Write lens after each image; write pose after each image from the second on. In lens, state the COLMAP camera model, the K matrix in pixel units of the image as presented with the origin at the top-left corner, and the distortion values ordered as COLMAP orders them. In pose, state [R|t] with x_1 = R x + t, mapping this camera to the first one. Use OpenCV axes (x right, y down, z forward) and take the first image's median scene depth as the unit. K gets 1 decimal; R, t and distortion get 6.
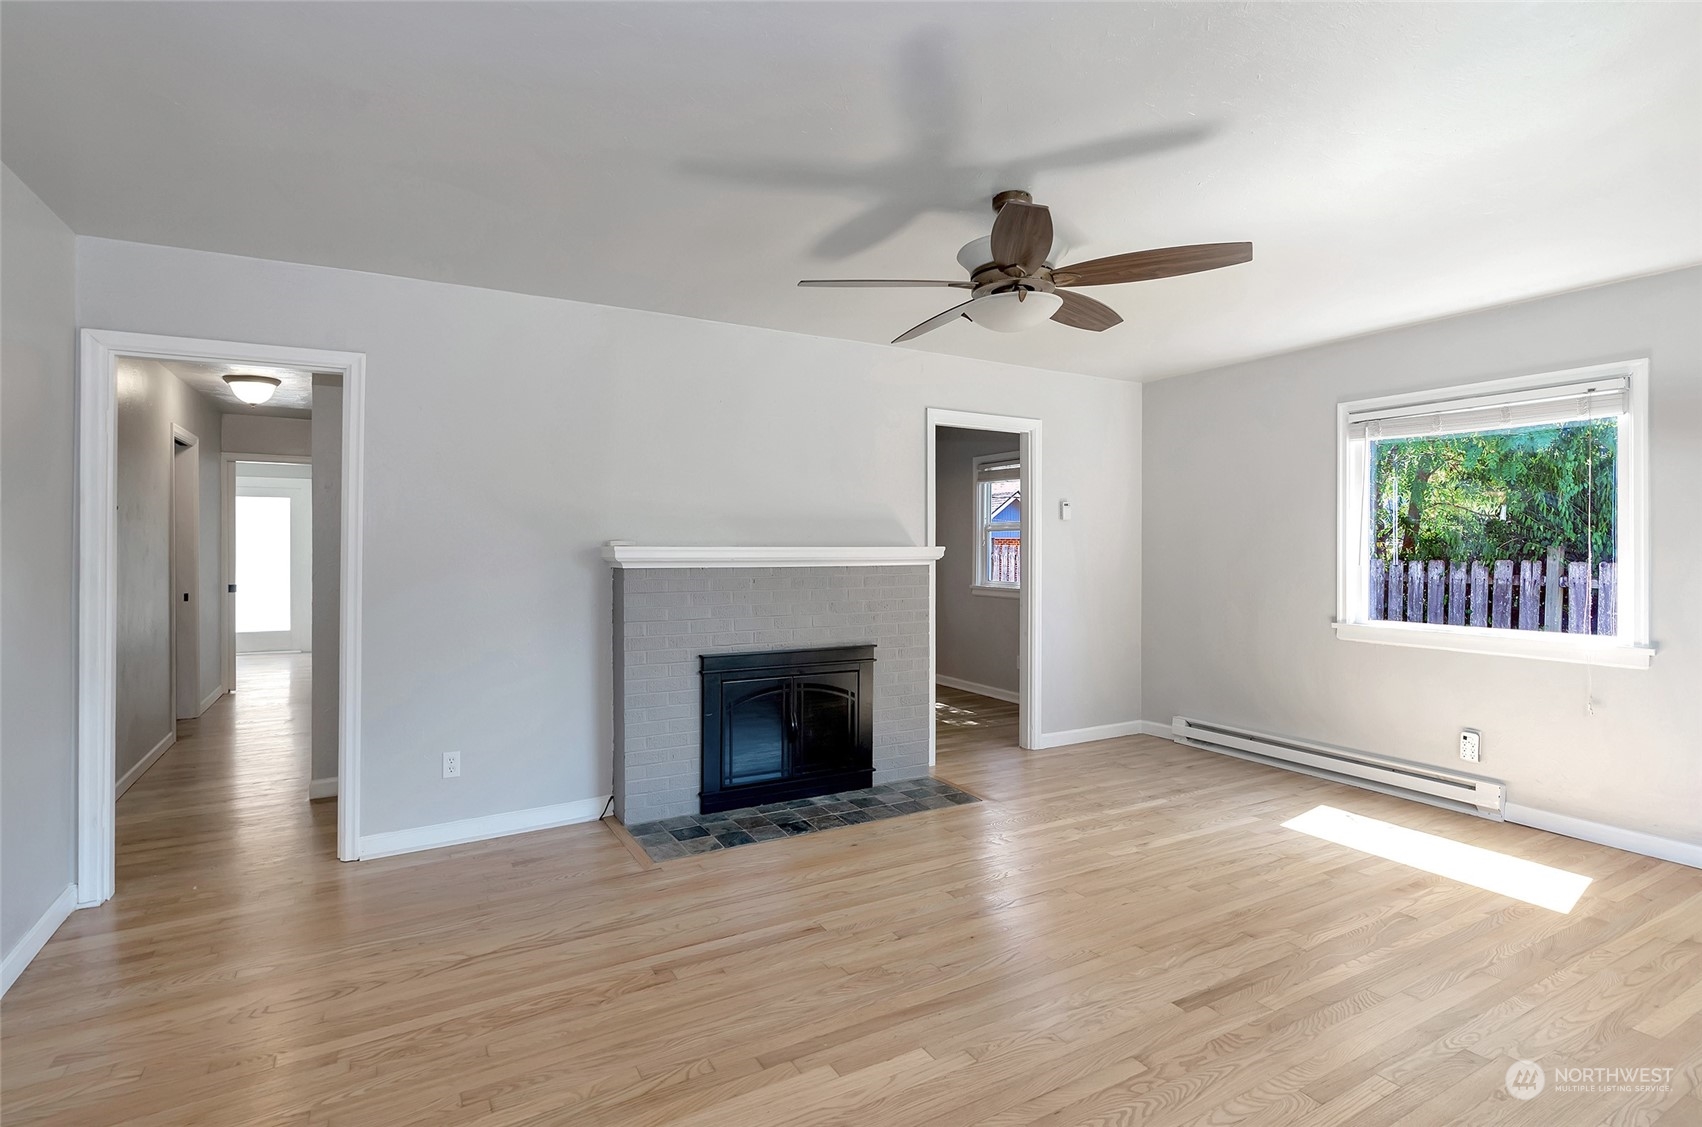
lens RADIAL K [[828.5, 0, 841.6], [0, 828.5, 540.9], [0, 0, 1]] dist [-0.014136, 0.007223]
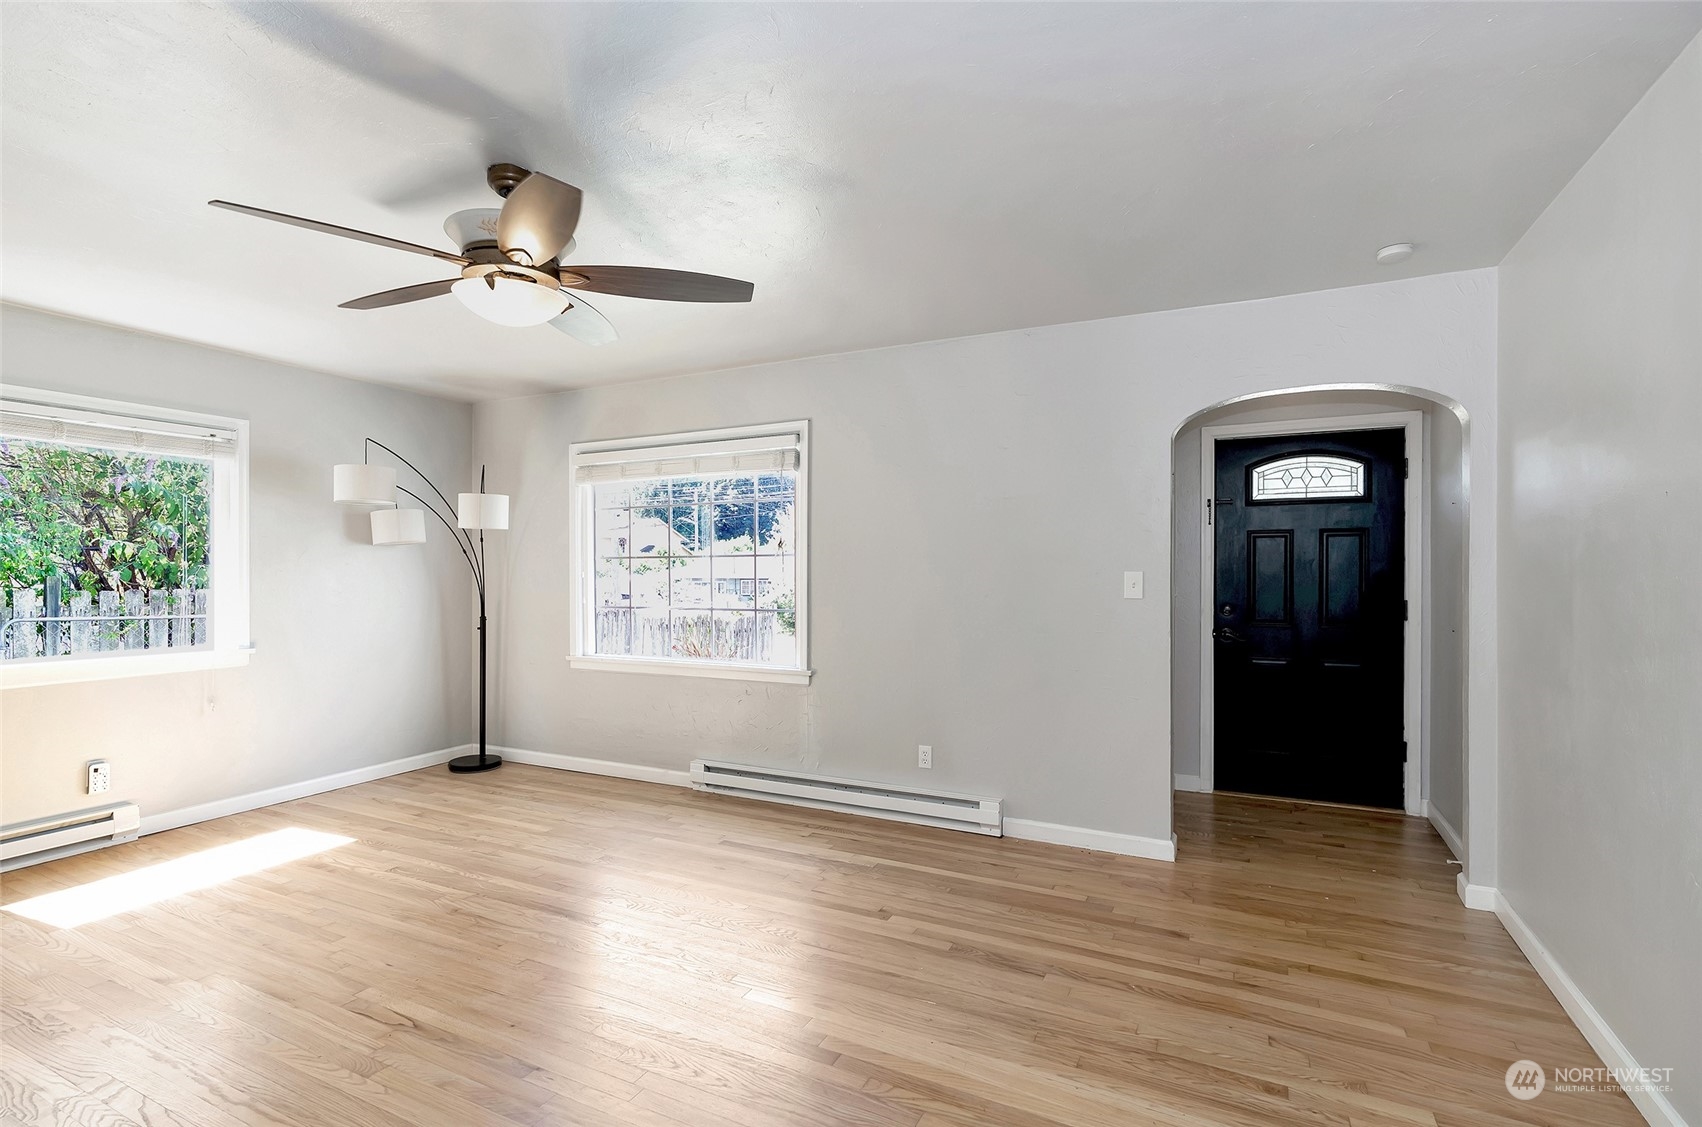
lens RADIAL K [[789.7, 0, 842.1], [0, 789.7, 565.7], [0, 0, 1]] dist [-0.006505, 0.001012]
pose [[-0.557335, 0.005986, 0.830266, -0.506313], [-0.002589, 0.999957, -0.008947, 0.010141], [-0.830284, -0.007136, -0.557295, 0.843849]]
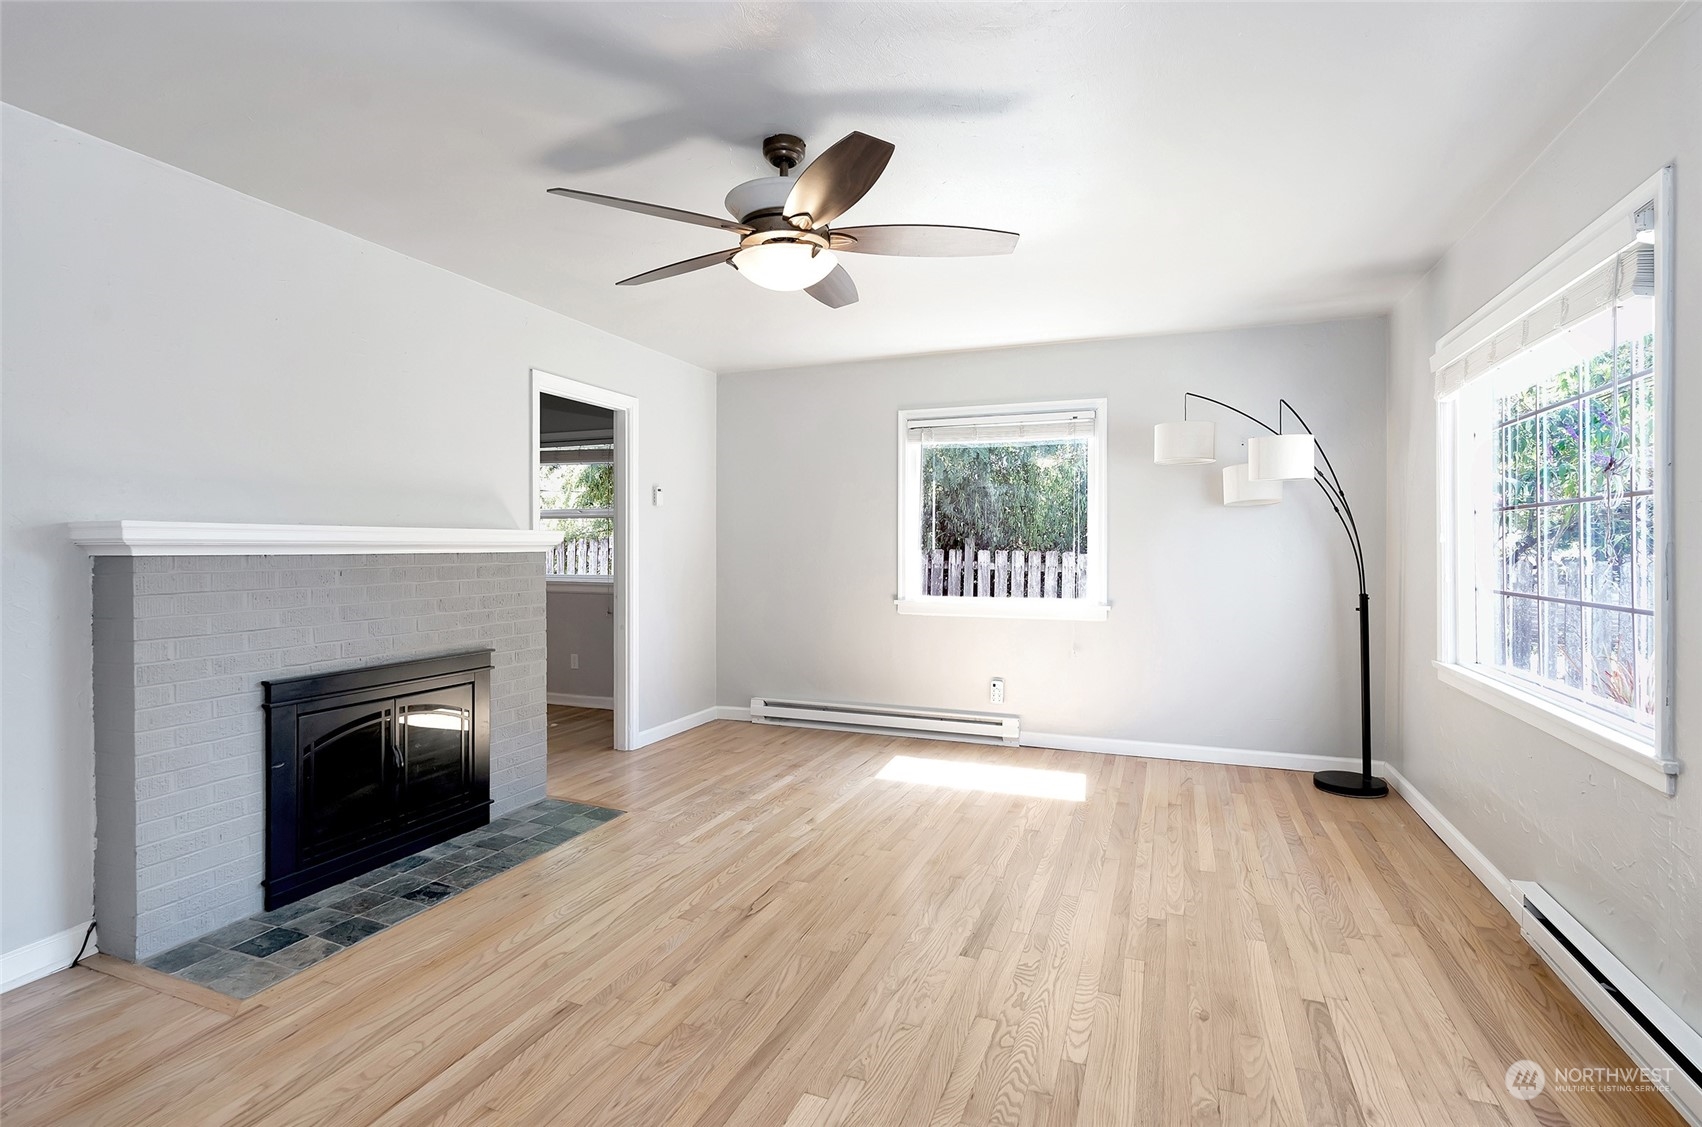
lens RADIAL K [[828.5, 0, 841.6], [0, 828.5, 540.9], [0, 0, 1]] dist [-0.014136, 0.007223]
pose [[0.779722, 0.002297, 0.626122, -0.233137], [-0.003557, 0.999993, 0.000760, 0.019367], [-0.626116, -0.002819, 0.779725, 0.169578]]
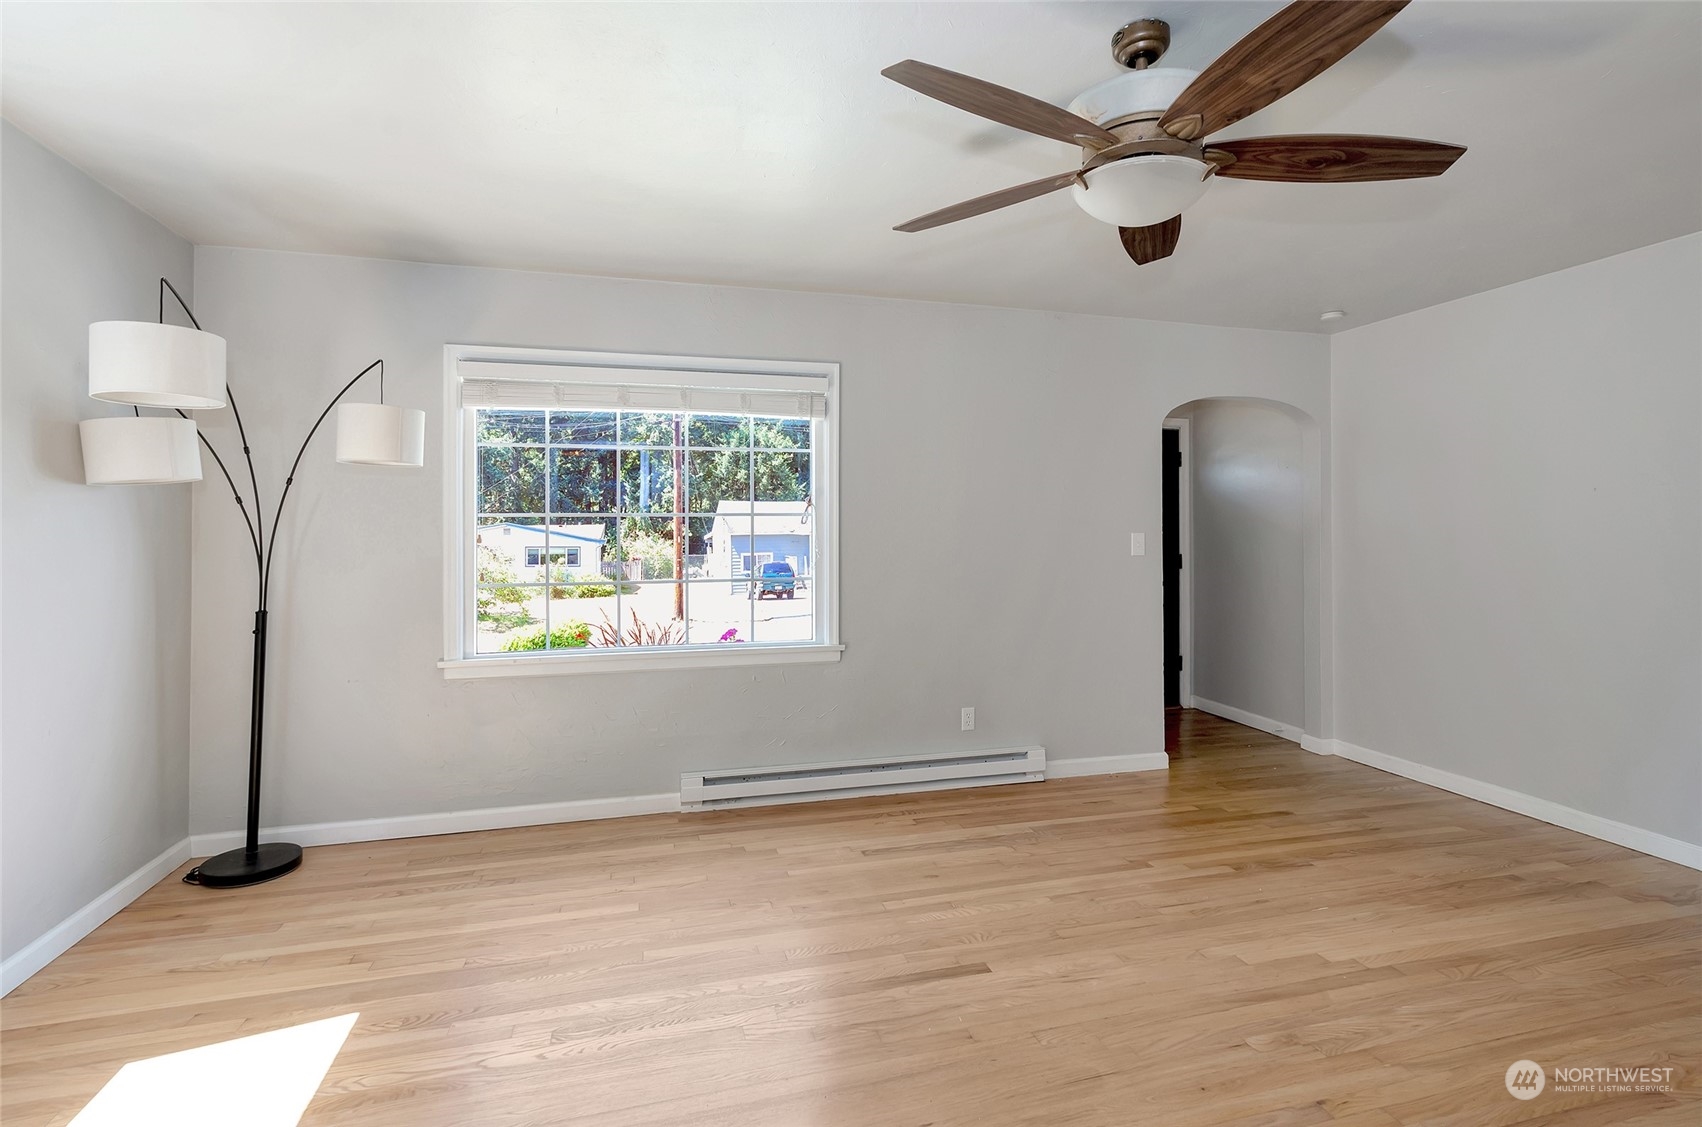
lens RADIAL K [[797.9, 0, 858.1], [0, 797.9, 522.2], [0, 0, 1]] dist [-0.003606, 0.000679]
pose [[-0.968726, 0.005536, 0.248072, 0.193627], [0.000886, 0.999822, -0.018853, 0.012950], [-0.248132, -0.018044, -0.968558, 1.241309]]
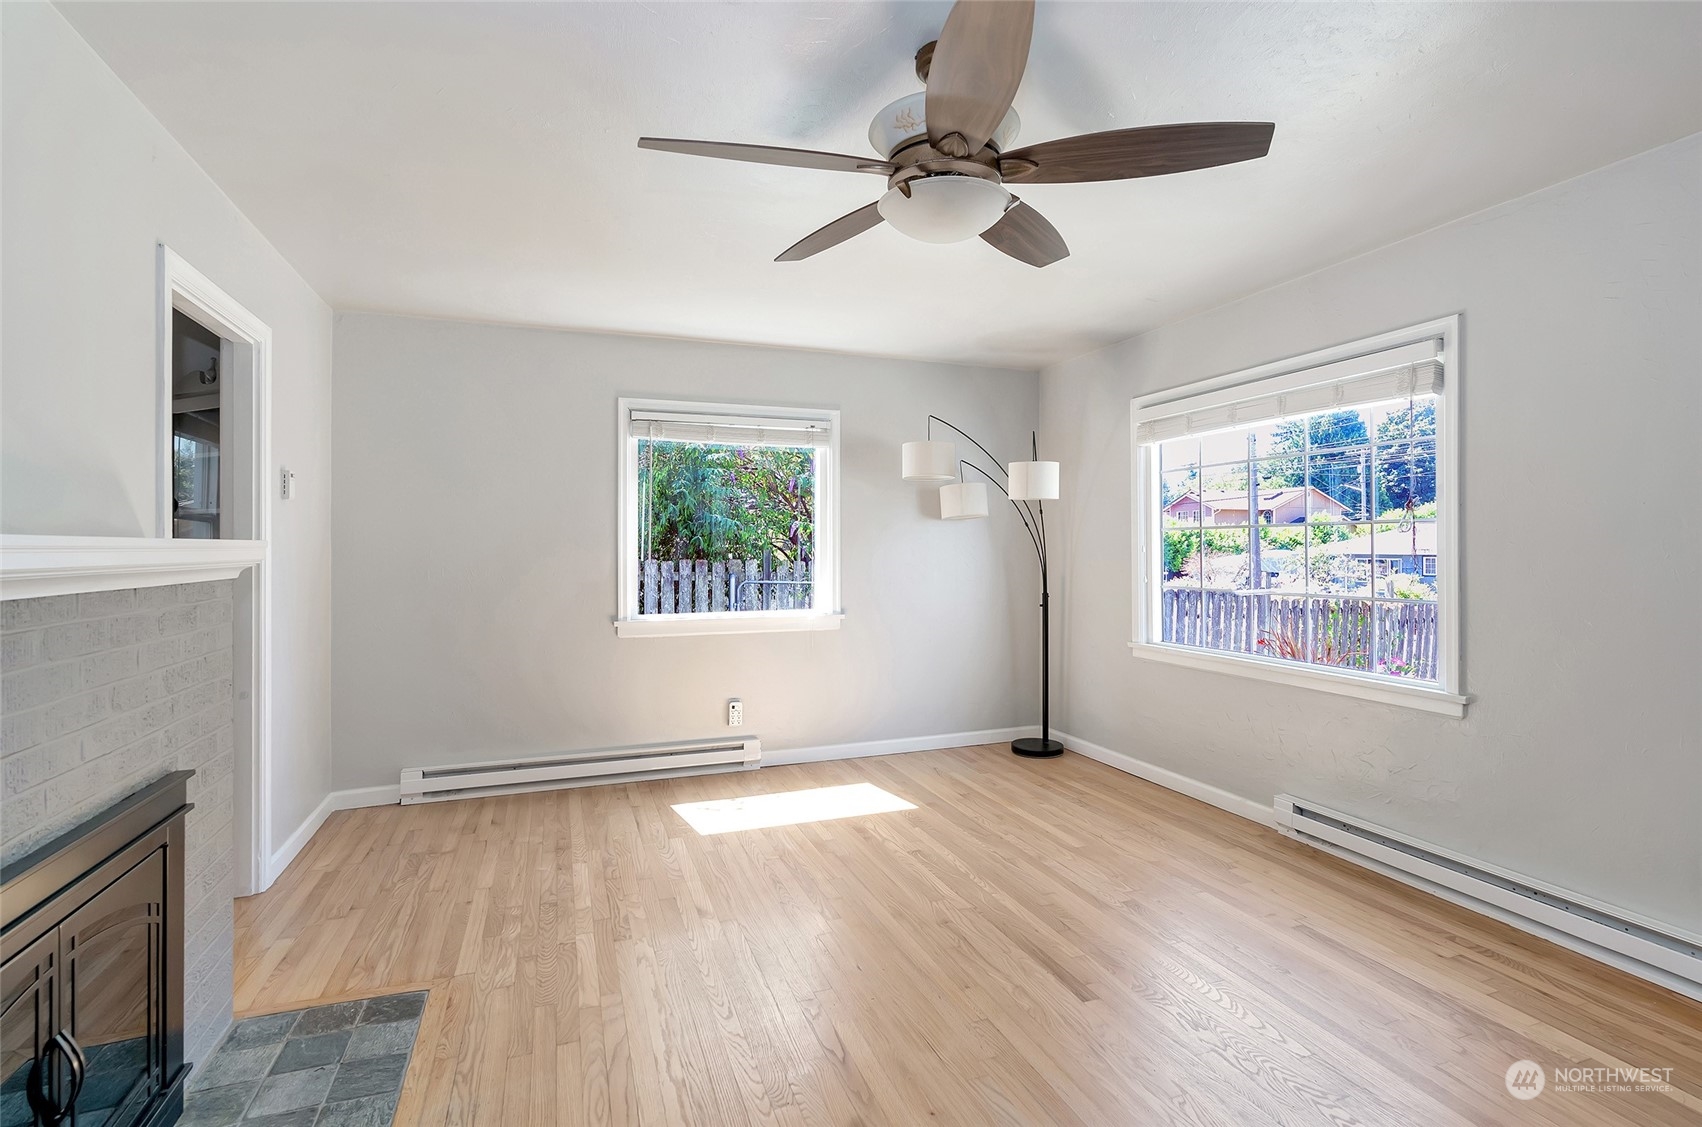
lens RADIAL K [[801.0, 0, 866.3], [0, 801.0, 533.6], [0, 0, 1]] dist [-0.005288, 0.000684]
pose [[0.148608, 0.016482, 0.988759, -0.360574], [-0.002922, 0.999864, -0.016228, 0.012980], [-0.988892, -0.000477, 0.148636, 0.688256]]
